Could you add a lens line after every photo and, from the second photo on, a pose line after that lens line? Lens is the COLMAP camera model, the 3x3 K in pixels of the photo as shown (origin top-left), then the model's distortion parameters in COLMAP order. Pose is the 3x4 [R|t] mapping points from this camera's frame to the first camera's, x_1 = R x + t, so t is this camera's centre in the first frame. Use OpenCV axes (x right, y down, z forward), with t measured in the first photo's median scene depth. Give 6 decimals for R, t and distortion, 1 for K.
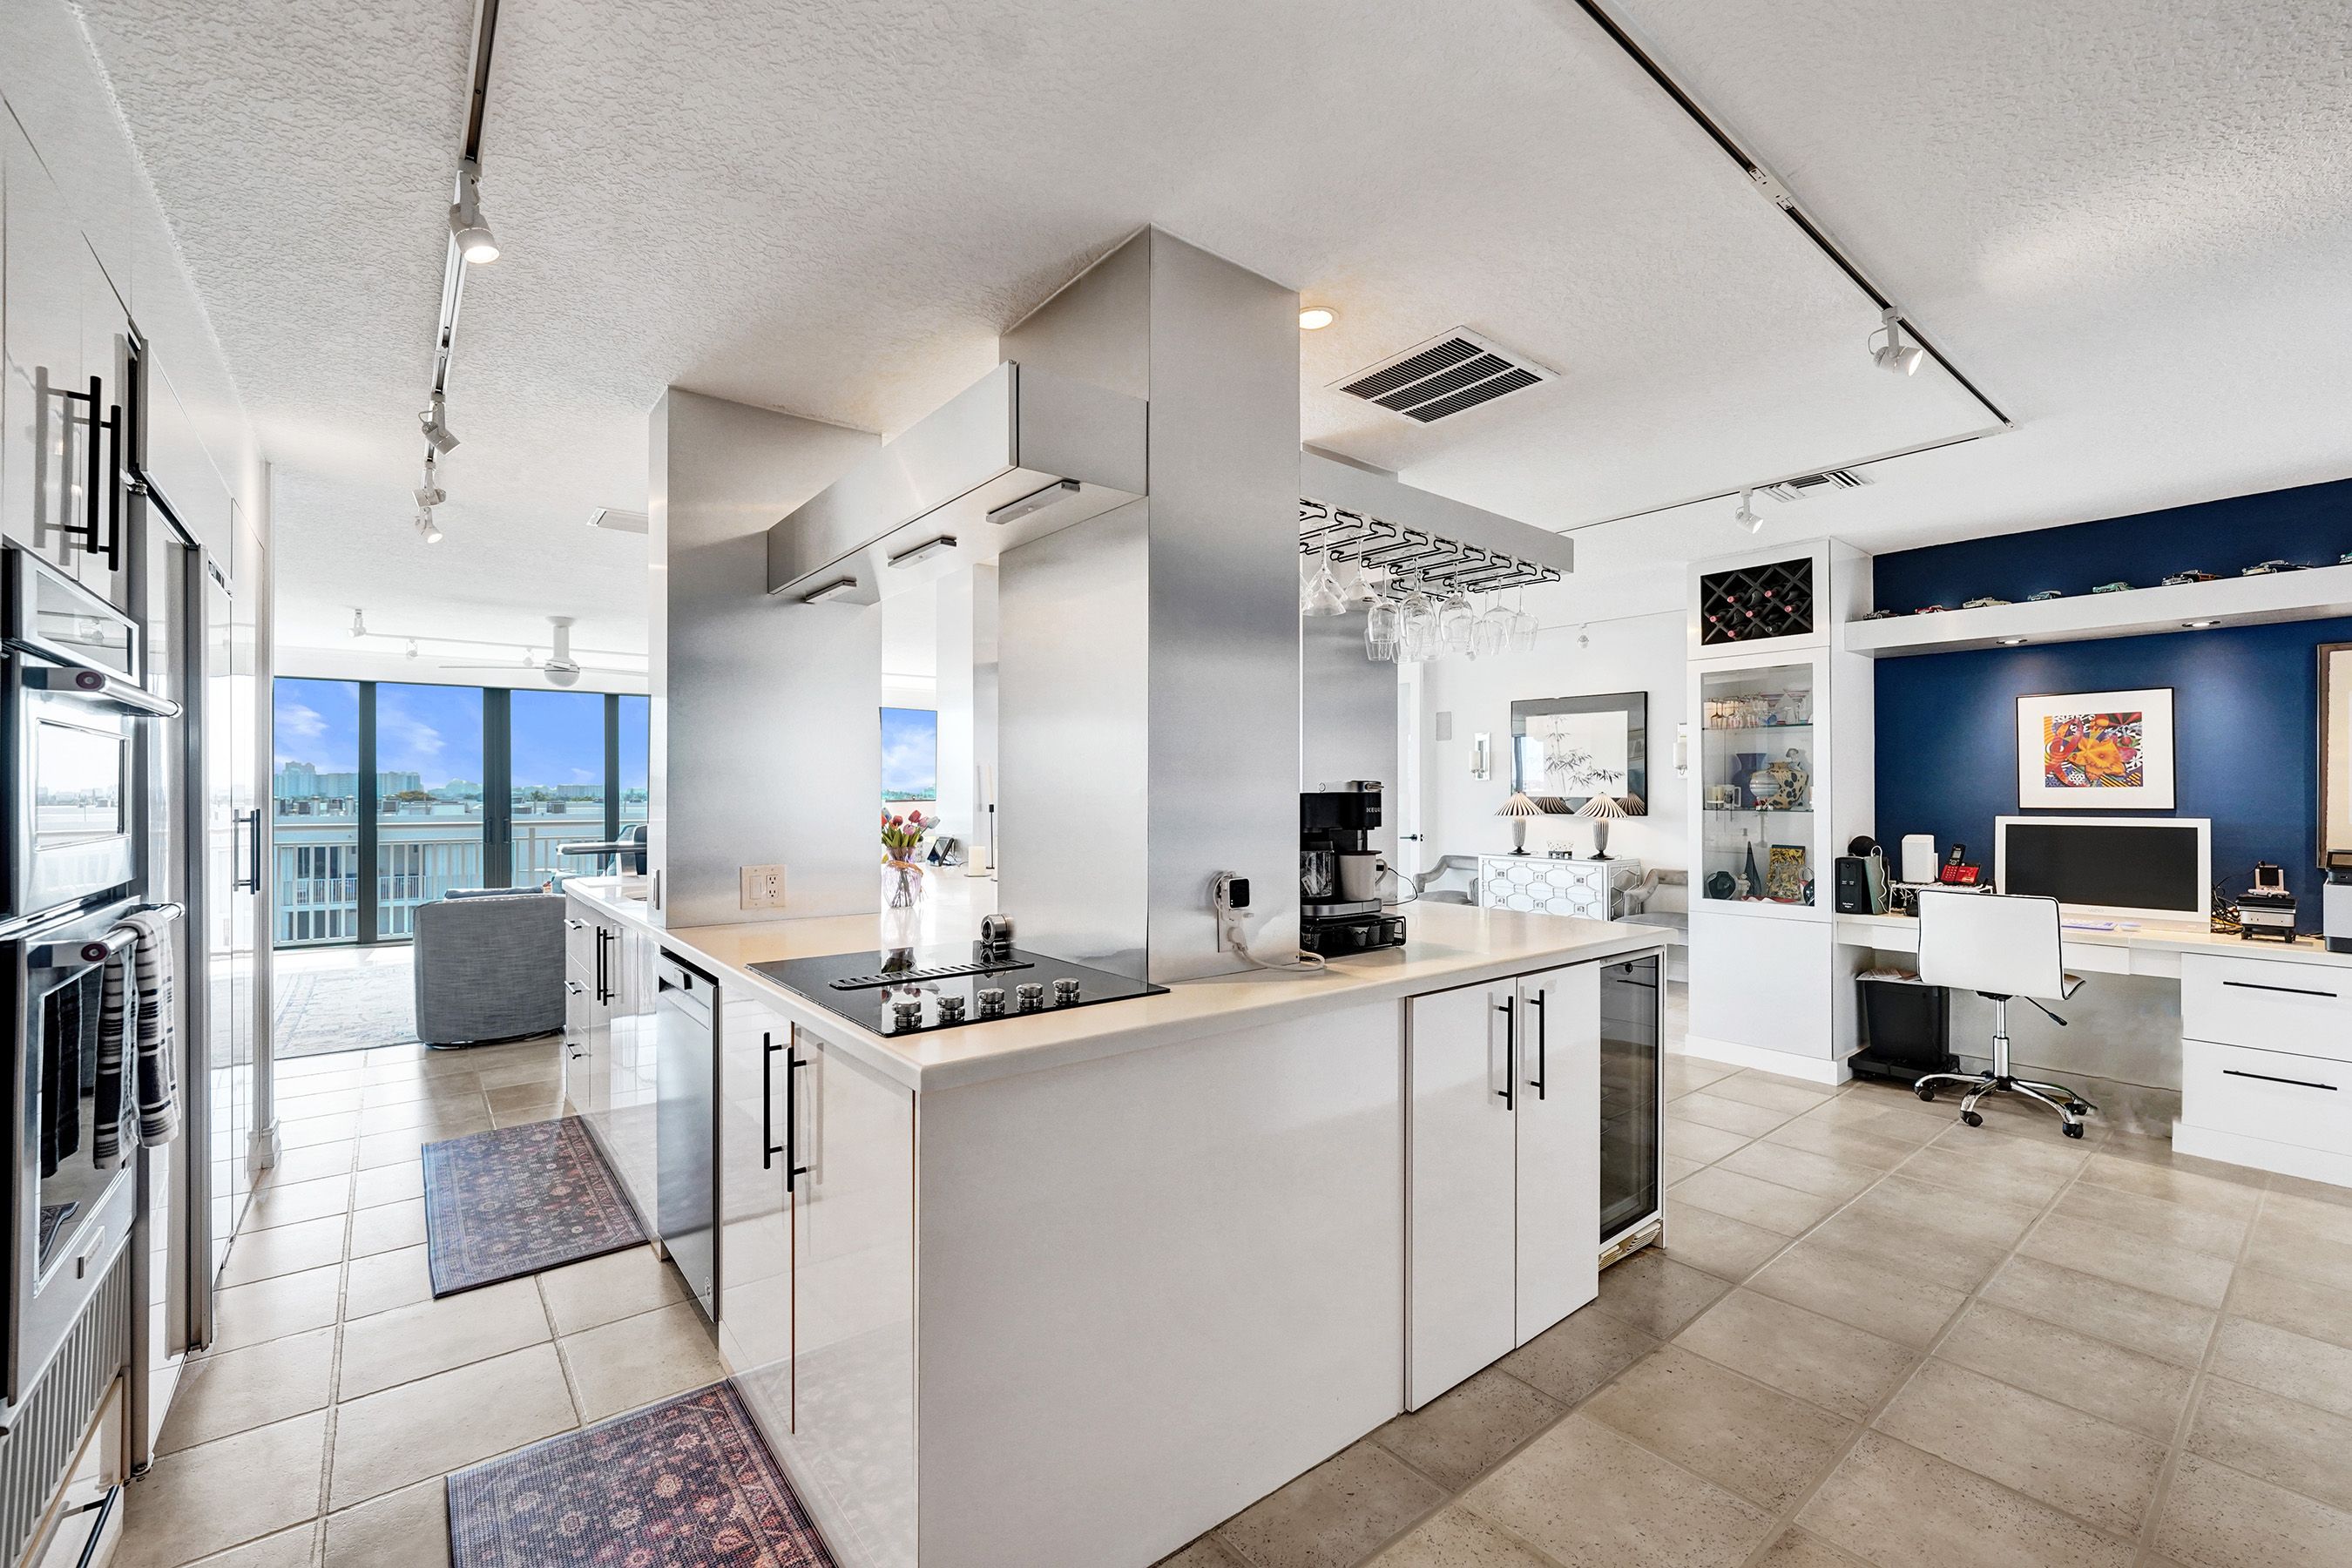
lens RADIAL K [[981.1, 0, 1176.0], [0, 981.1, 784.0], [0, 0, 1]] dist [-0.013083, 0.006487]
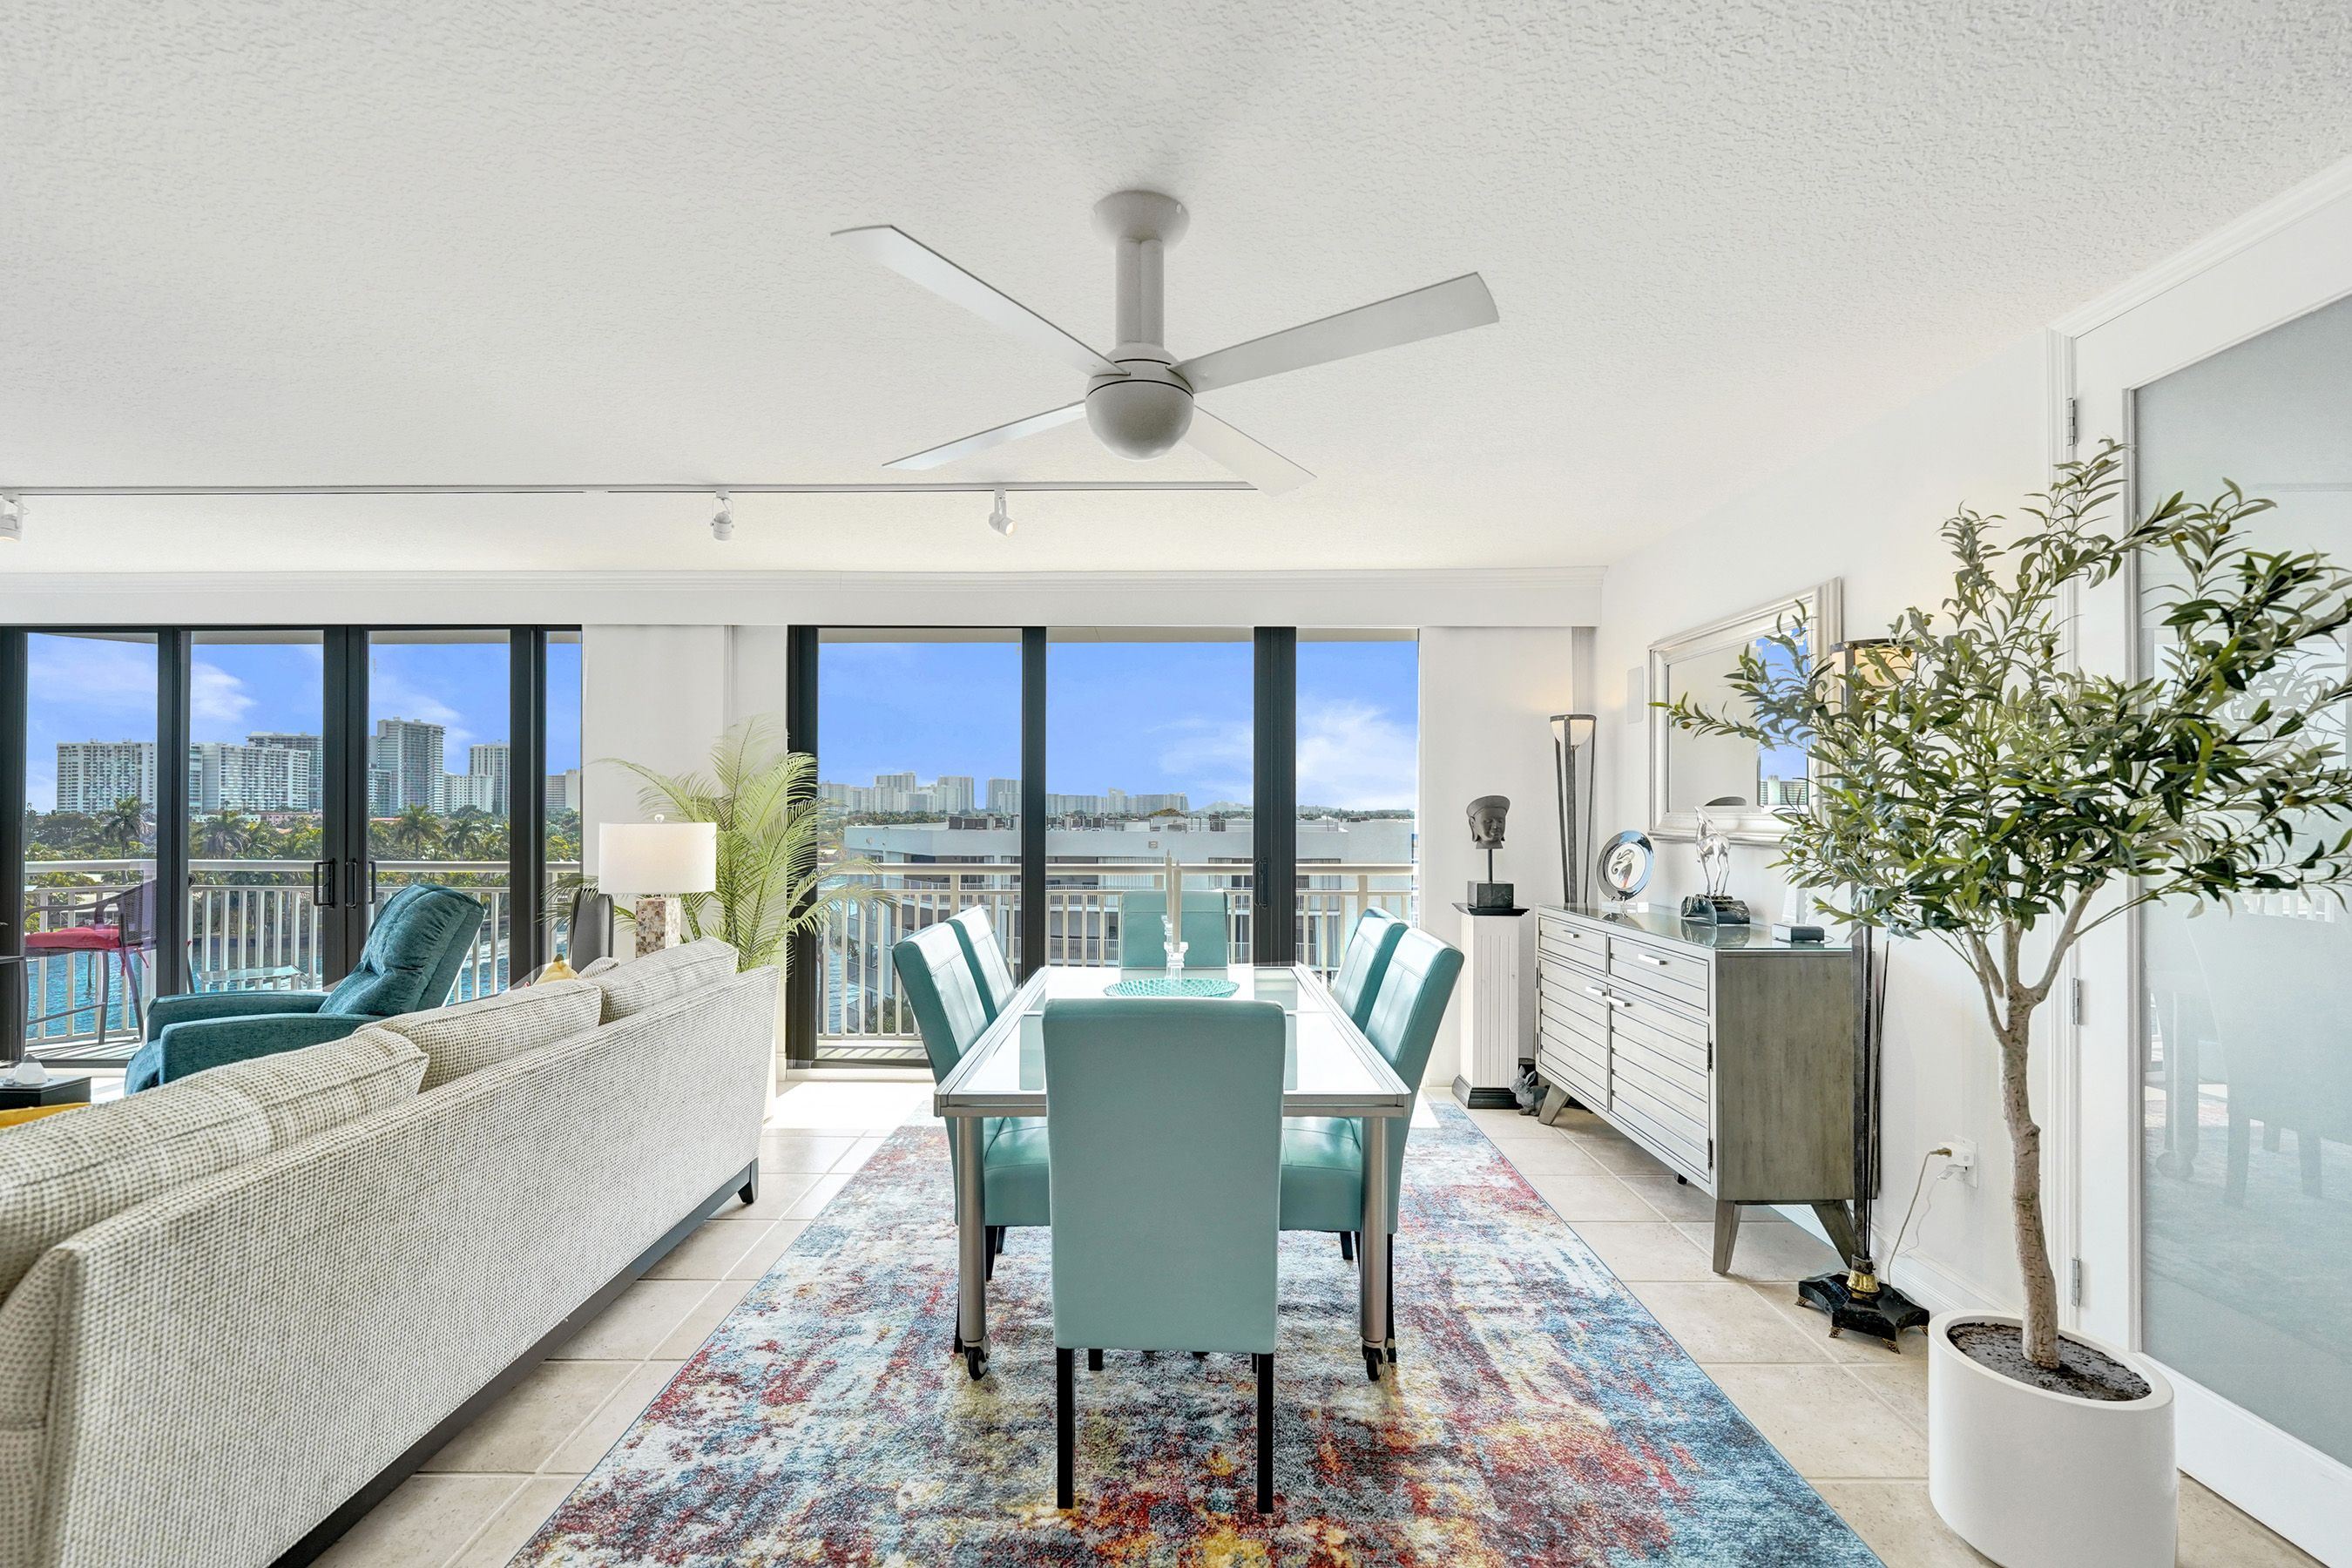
lens RADIAL K [[986.8, 0, 1163.3], [0, 986.8, 804.4], [0, 0, 1]] dist [-0.005239, 0.000115]
pose [[0.775355, -0.001296, -0.631524, 0.069259], [0.003061, 0.999994, 0.001705, 0.008131], [0.631518, -0.003255, 0.775354, 2.362730]]
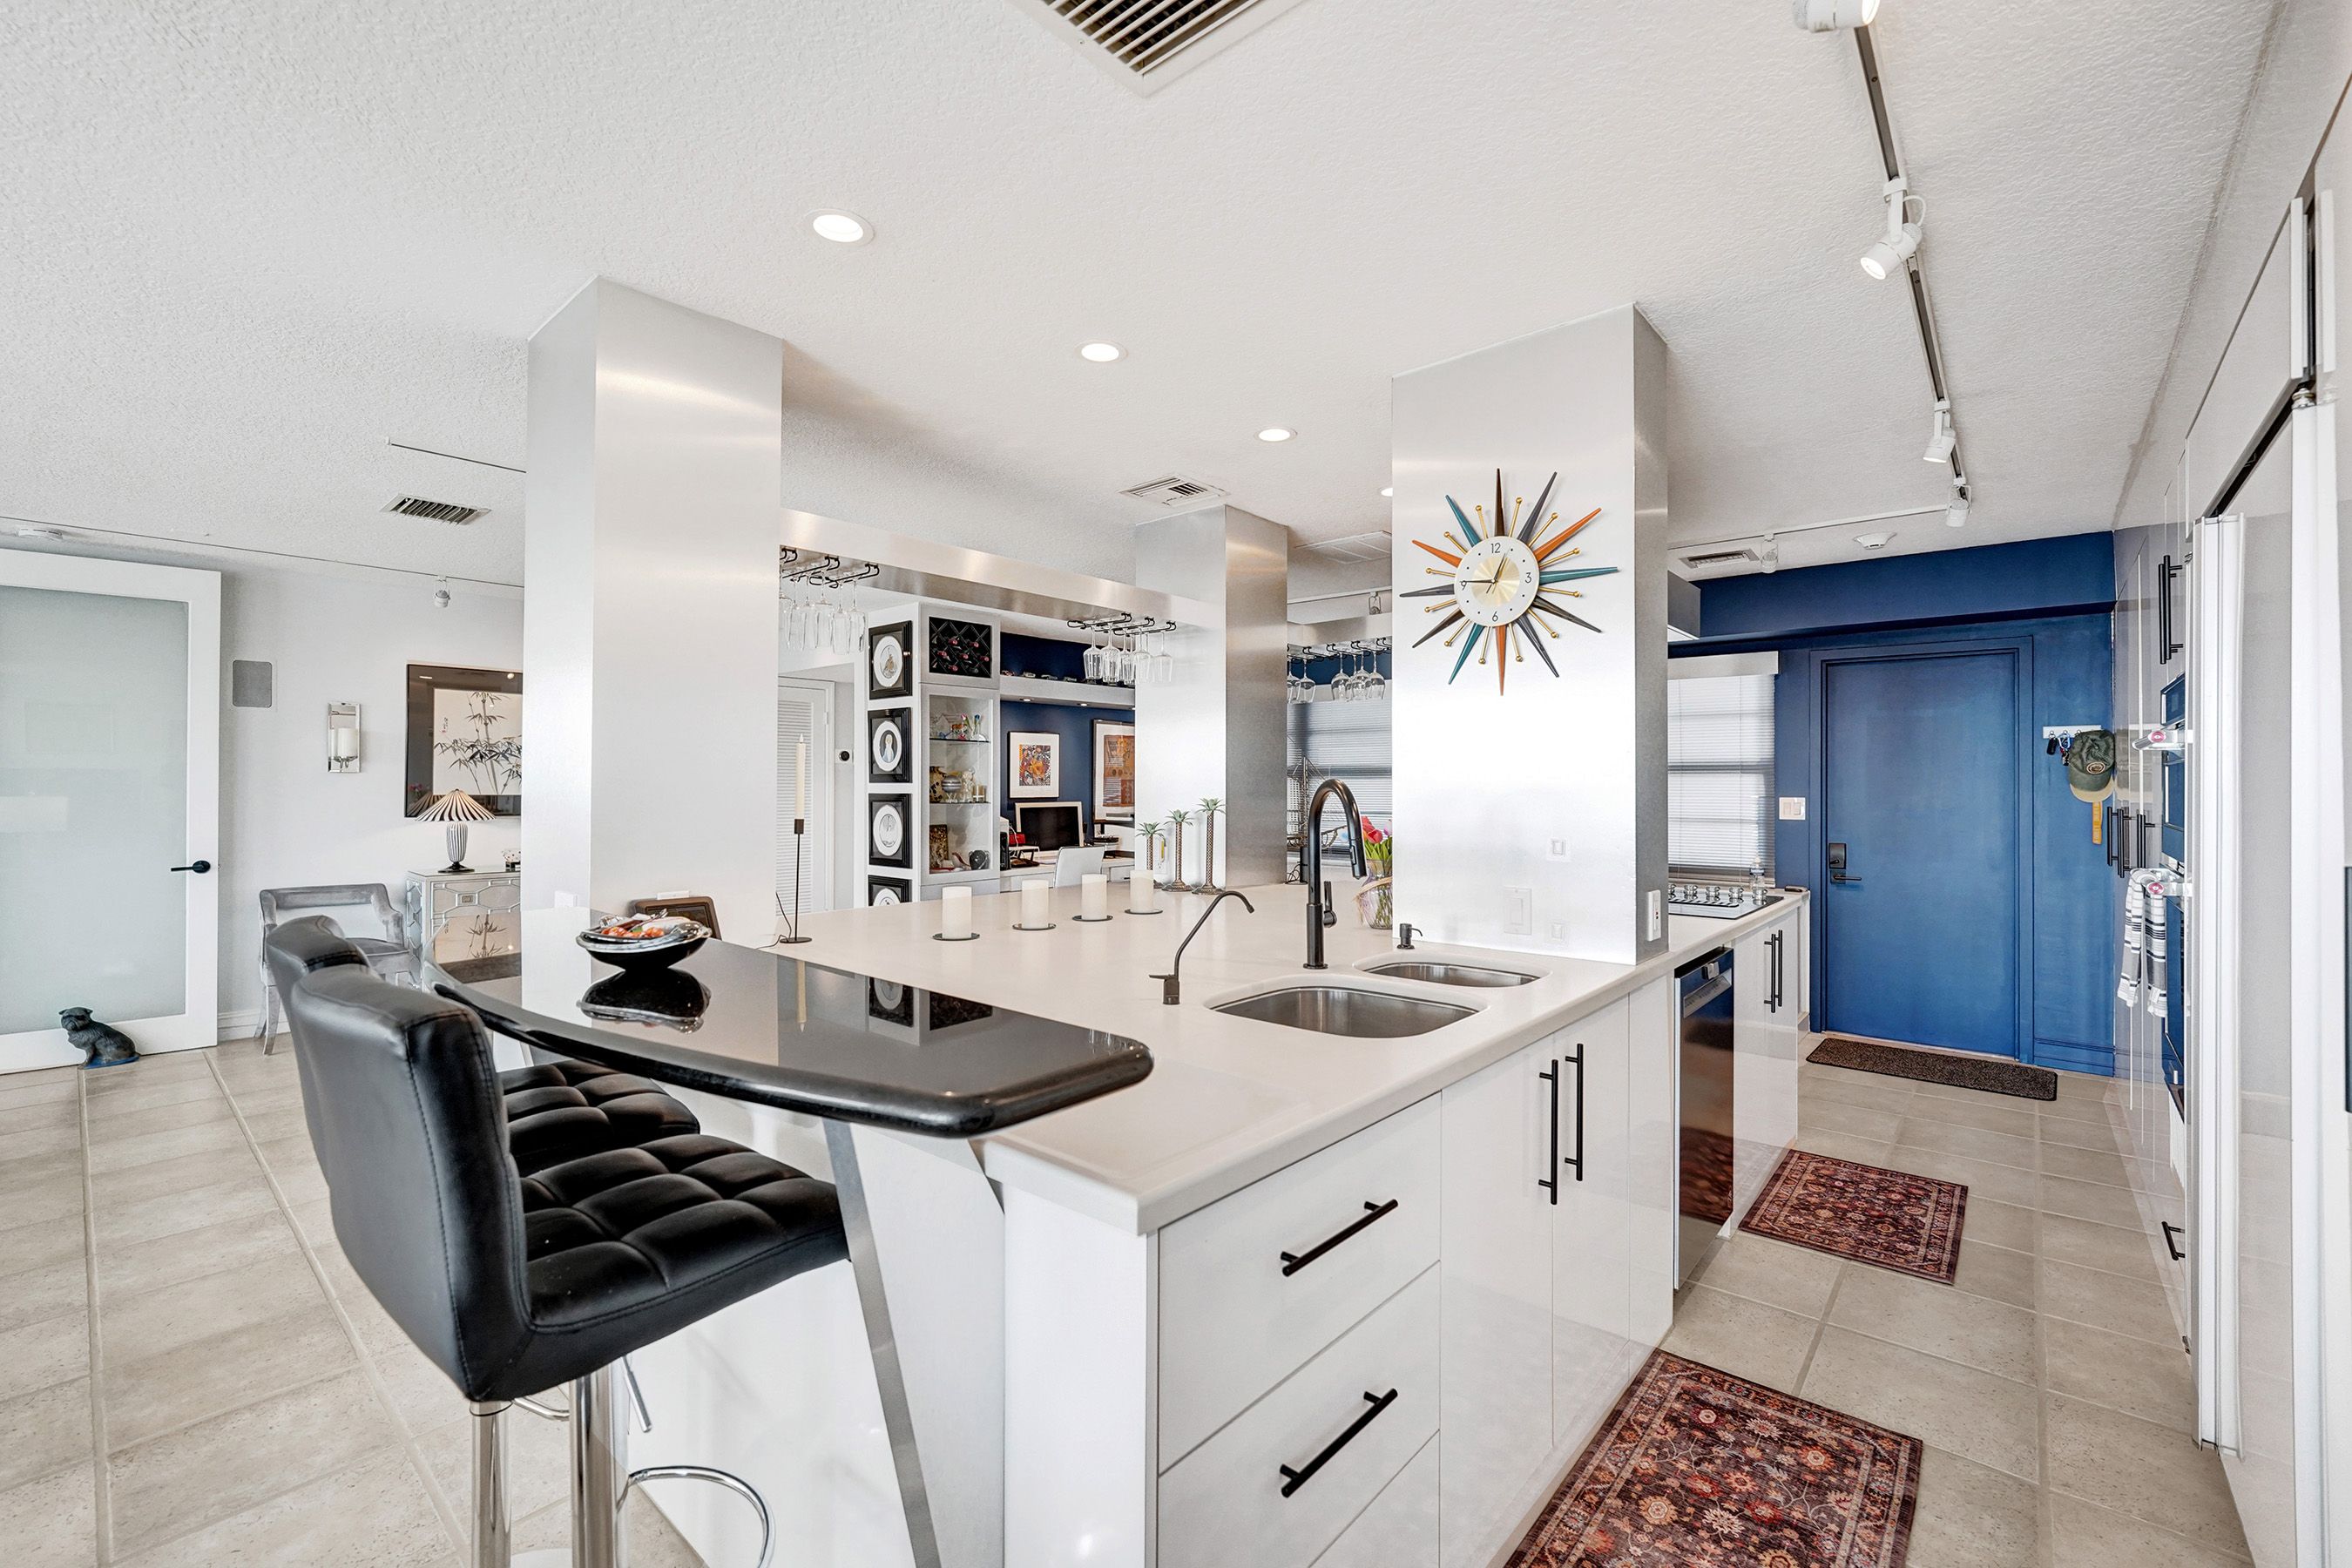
lens RADIAL K [[984.9, 0, 1166.3], [0, 984.9, 780.2], [0, 0, 1]] dist [-0.003796, 0.000006]
pose [[-0.169295, 0.004605, 0.985555, -1.142177], [-0.008974, 0.999940, -0.006214, 0.002472], [-0.985525, -0.009896, -0.169244, 1.379859]]
